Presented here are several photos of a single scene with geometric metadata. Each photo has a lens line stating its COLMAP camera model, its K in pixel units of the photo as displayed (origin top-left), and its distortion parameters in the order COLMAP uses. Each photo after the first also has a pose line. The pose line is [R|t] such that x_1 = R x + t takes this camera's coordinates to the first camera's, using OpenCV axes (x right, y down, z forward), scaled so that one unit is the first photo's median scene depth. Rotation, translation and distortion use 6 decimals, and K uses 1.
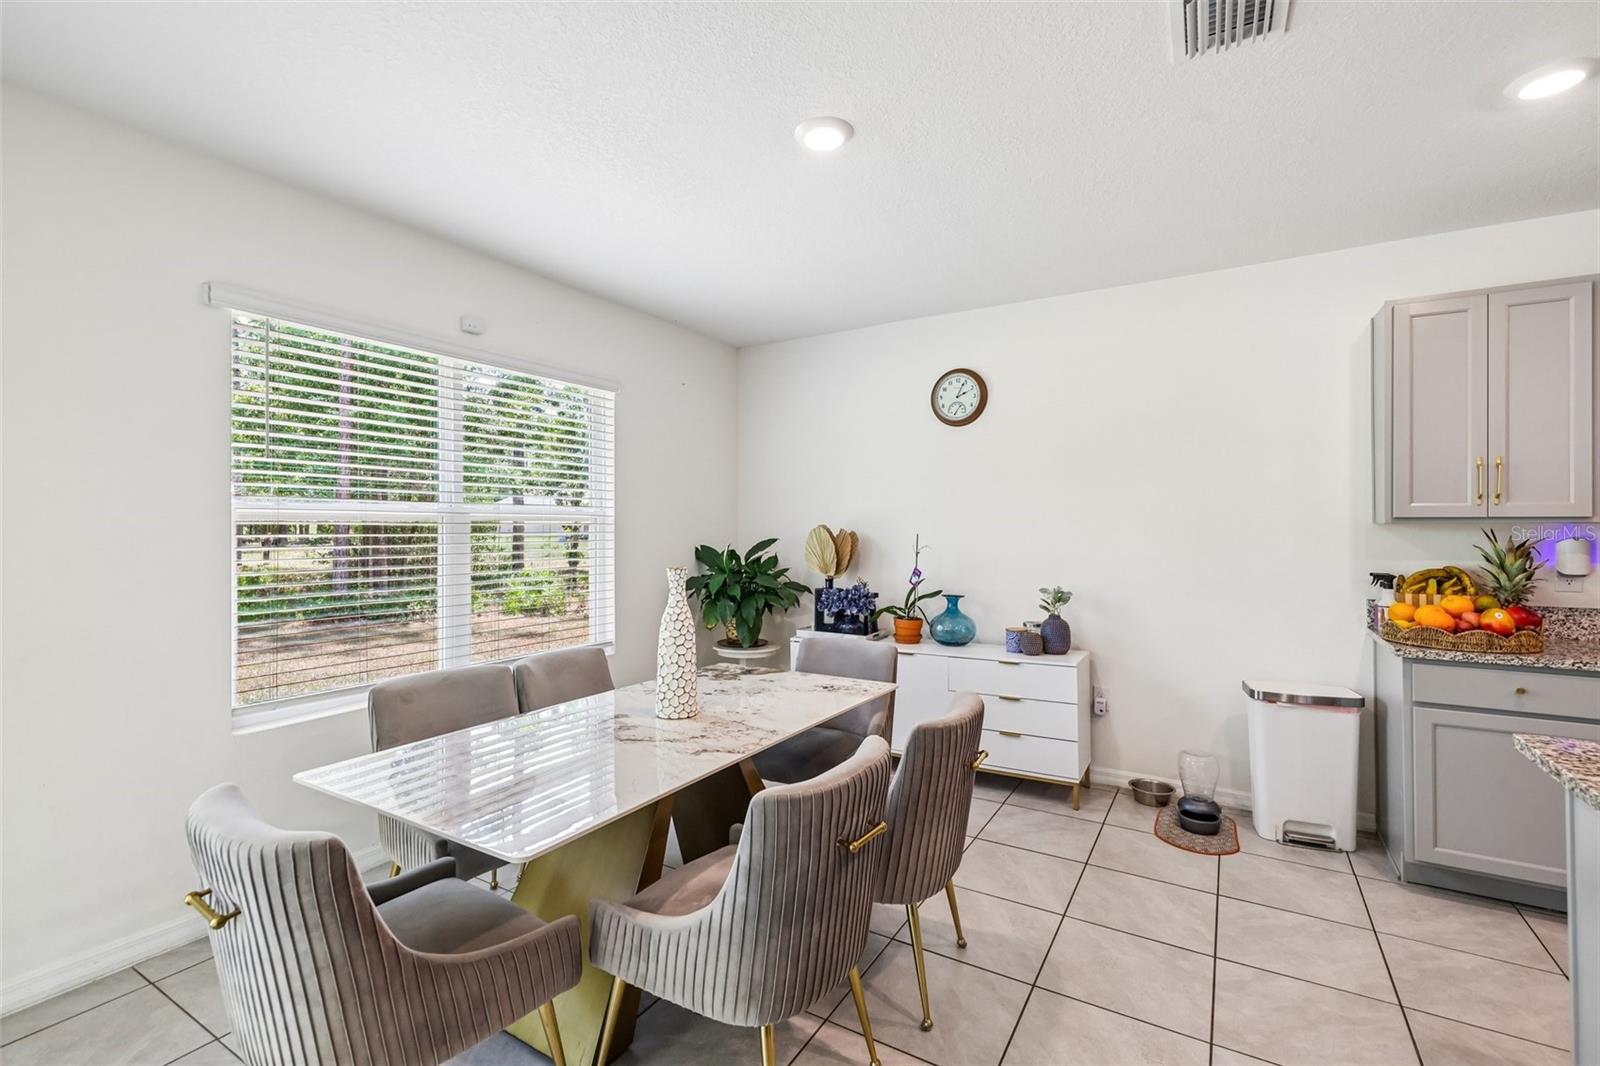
lens RADIAL K [[715.9, 0, 780.0], [0, 715.9, 522.4], [0, 0, 1]] dist [0.001667, -0.000013]
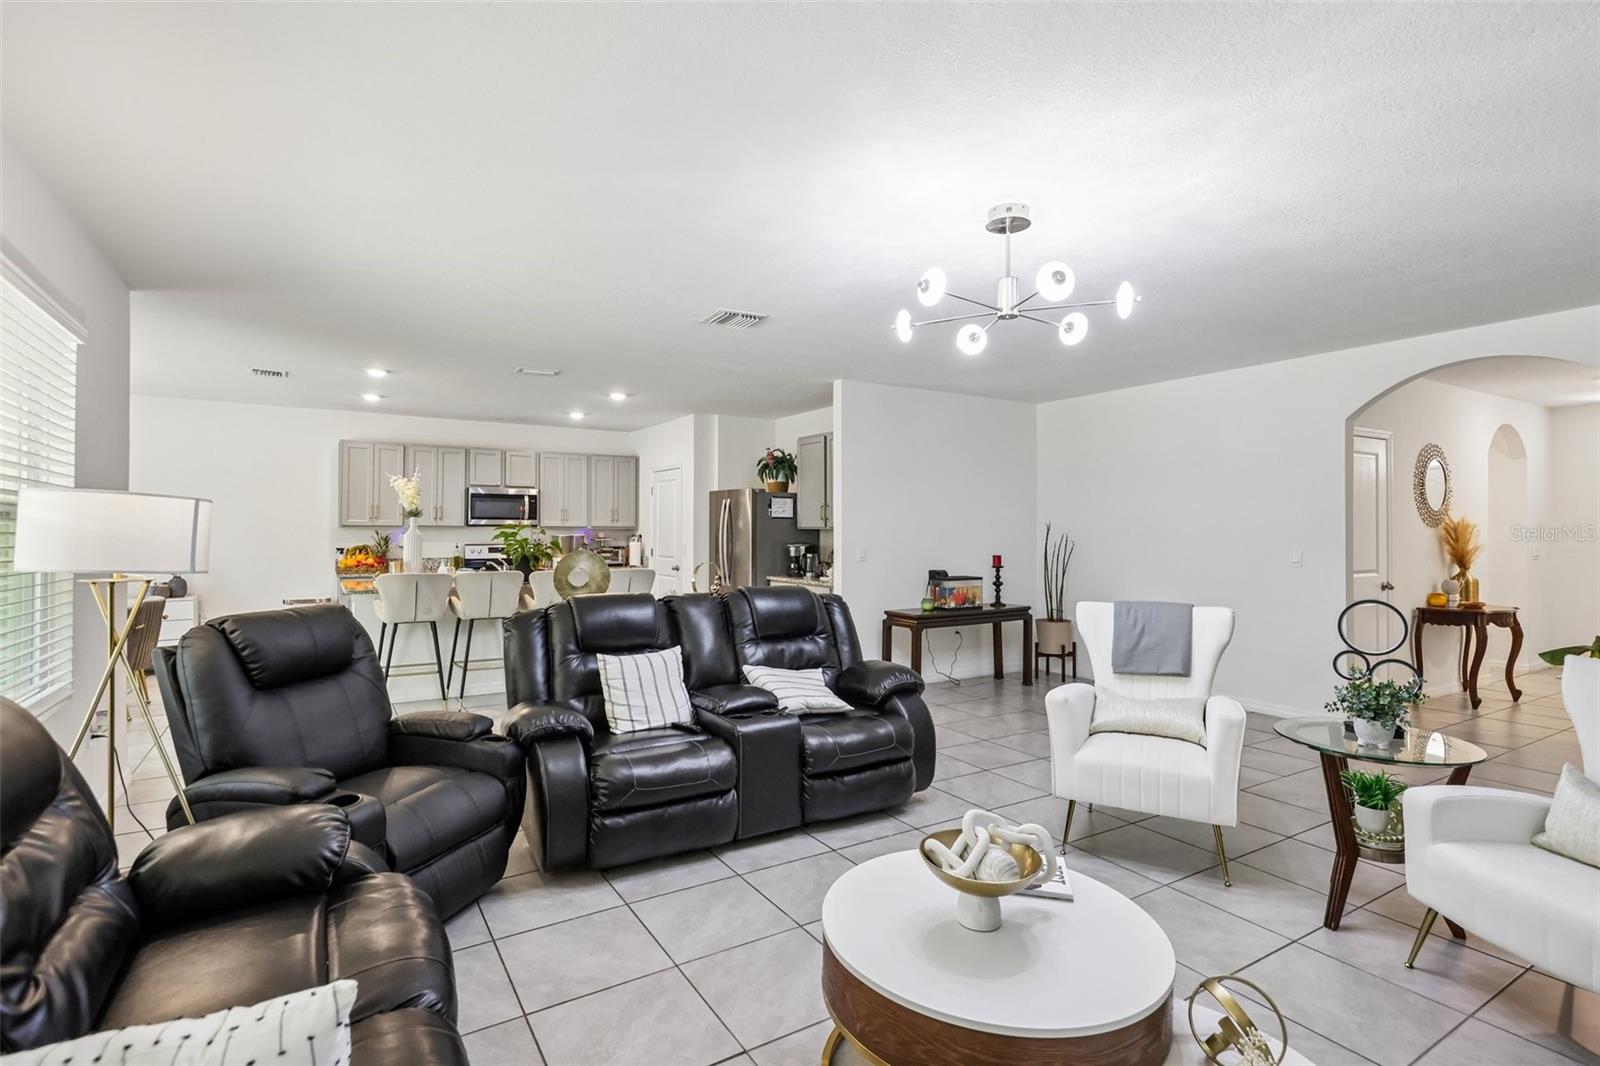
lens RADIAL K [[779.6, 0, 800.0], [0, 779.6, 533.0], [0, 0, 1]] dist [0.019720, -0.009061]
pose [[0.435731, 0.000398, 0.900077, -0.903813], [-0.009516, 0.999946, 0.004165, -0.006109], [-0.900026, -0.010380, 0.435712, -1.616443]]
